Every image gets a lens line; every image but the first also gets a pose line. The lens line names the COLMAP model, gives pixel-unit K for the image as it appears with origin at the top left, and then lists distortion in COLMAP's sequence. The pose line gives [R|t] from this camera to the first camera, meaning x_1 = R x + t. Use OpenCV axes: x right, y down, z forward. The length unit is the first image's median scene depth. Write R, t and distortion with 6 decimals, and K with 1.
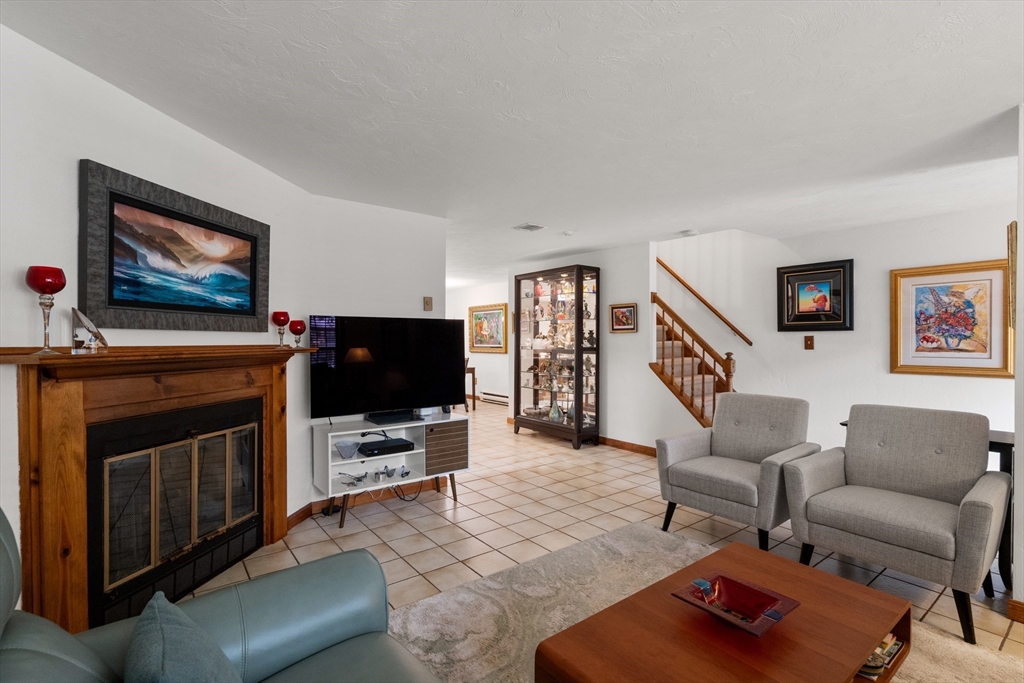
lens RADIAL K [[467.6, 0, 508.1], [0, 467.6, 344.0], [0, 0, 1]] dist [-0.002561, -0.001278]
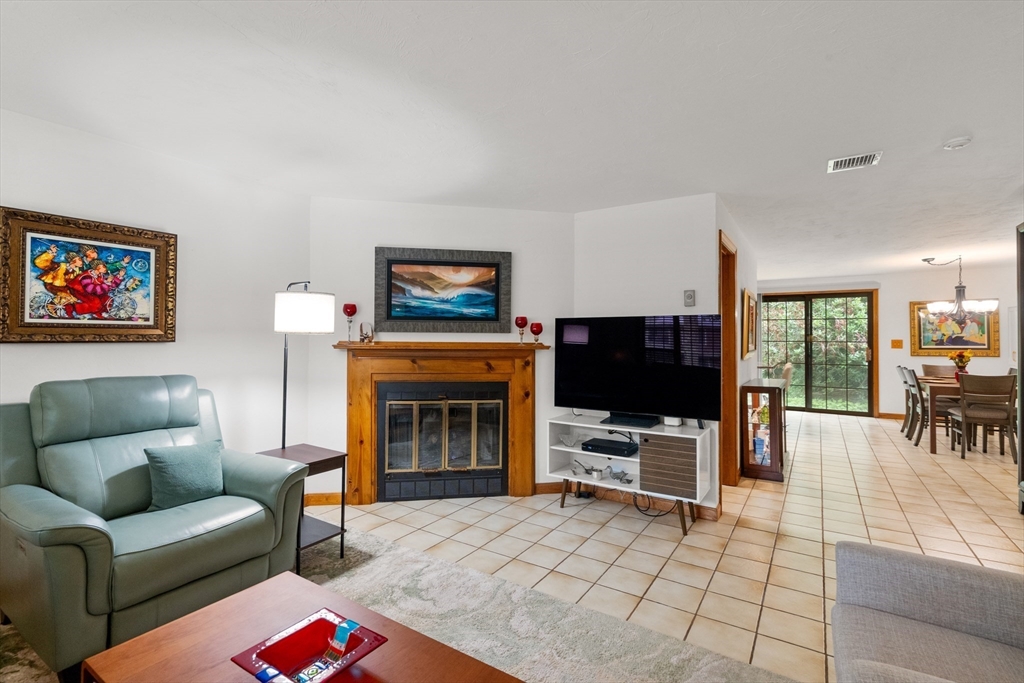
lens RADIAL K [[467.6, 0, 508.3], [0, 467.6, 336.4], [0, 0, 1]] dist [-0.002561, -0.001278]
pose [[0.330650, -0.011910, -0.943678, 0.798240], [-0.012772, 0.999772, -0.017093, 0.007580], [0.943667, 0.017704, 0.330422, 0.614921]]
